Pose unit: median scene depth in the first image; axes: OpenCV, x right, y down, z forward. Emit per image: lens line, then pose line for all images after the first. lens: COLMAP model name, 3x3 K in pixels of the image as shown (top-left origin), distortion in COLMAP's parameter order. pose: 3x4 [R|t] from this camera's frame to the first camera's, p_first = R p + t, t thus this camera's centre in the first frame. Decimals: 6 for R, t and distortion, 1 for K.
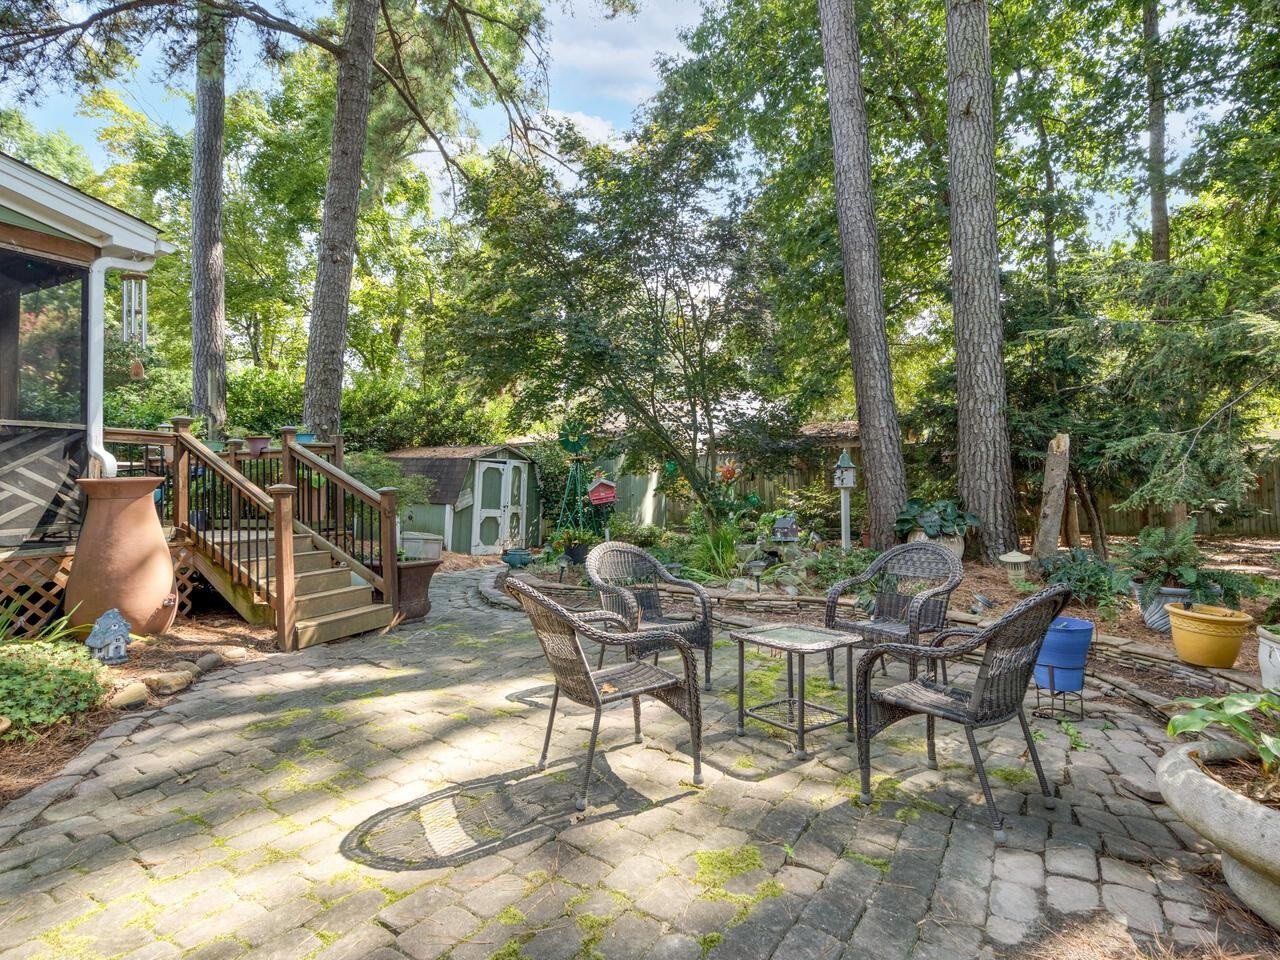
lens RADIAL K [[605.9, 0, 628.3], [0, 605.9, 476.3], [0, 0, 1]] dist [0.001988, 0.001131]
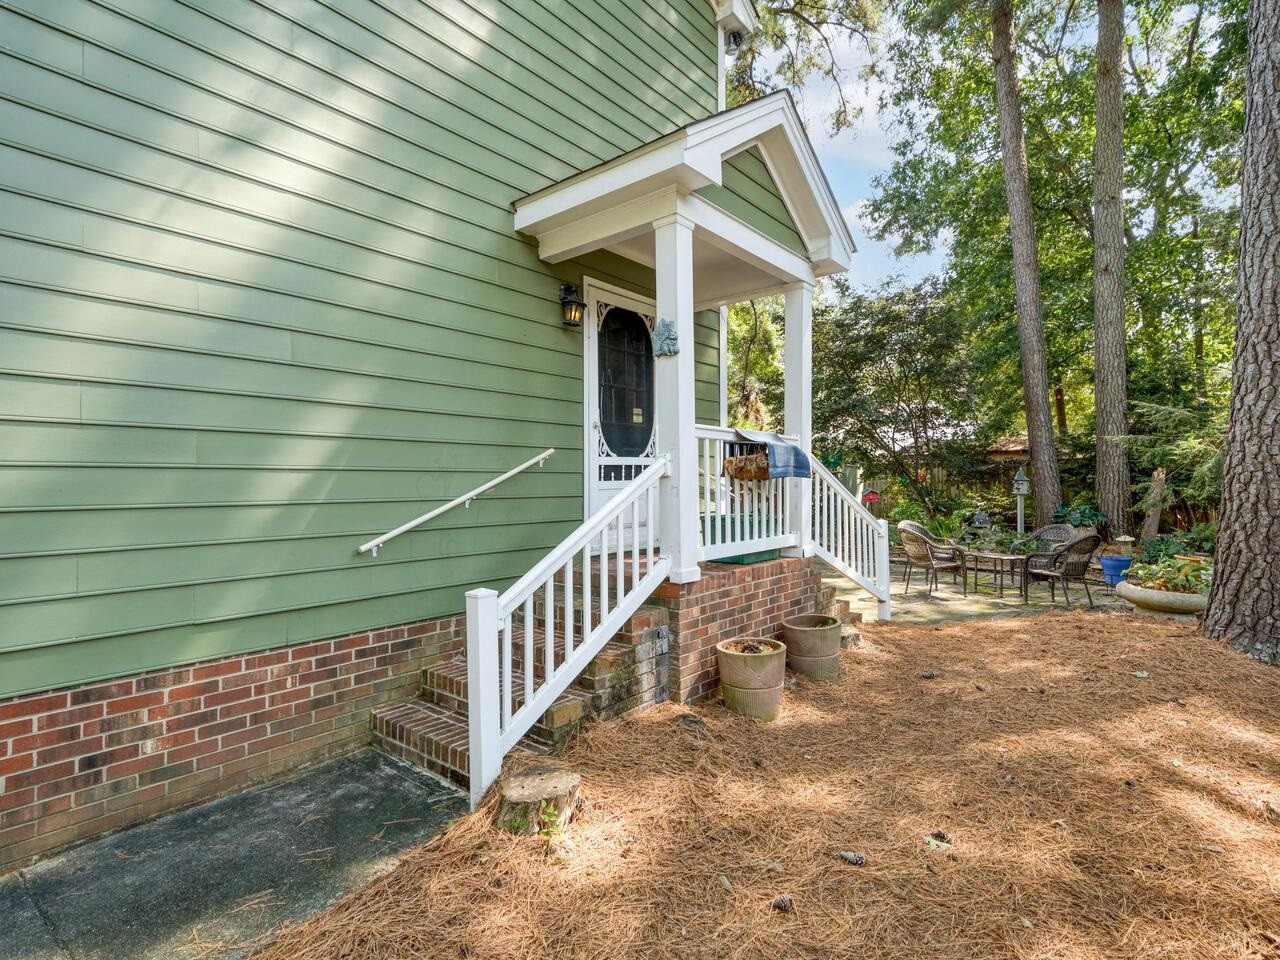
lens RADIAL K [[605.9, 0, 652.0], [0, 605.9, 470.8], [0, 0, 1]] dist [0.001988, 0.001131]
pose [[0.978968, 0.013273, -0.203582, -0.209556], [-0.012715, 0.999911, 0.004050, -0.031863], [0.203617, -0.001377, 0.979050, -0.594821]]
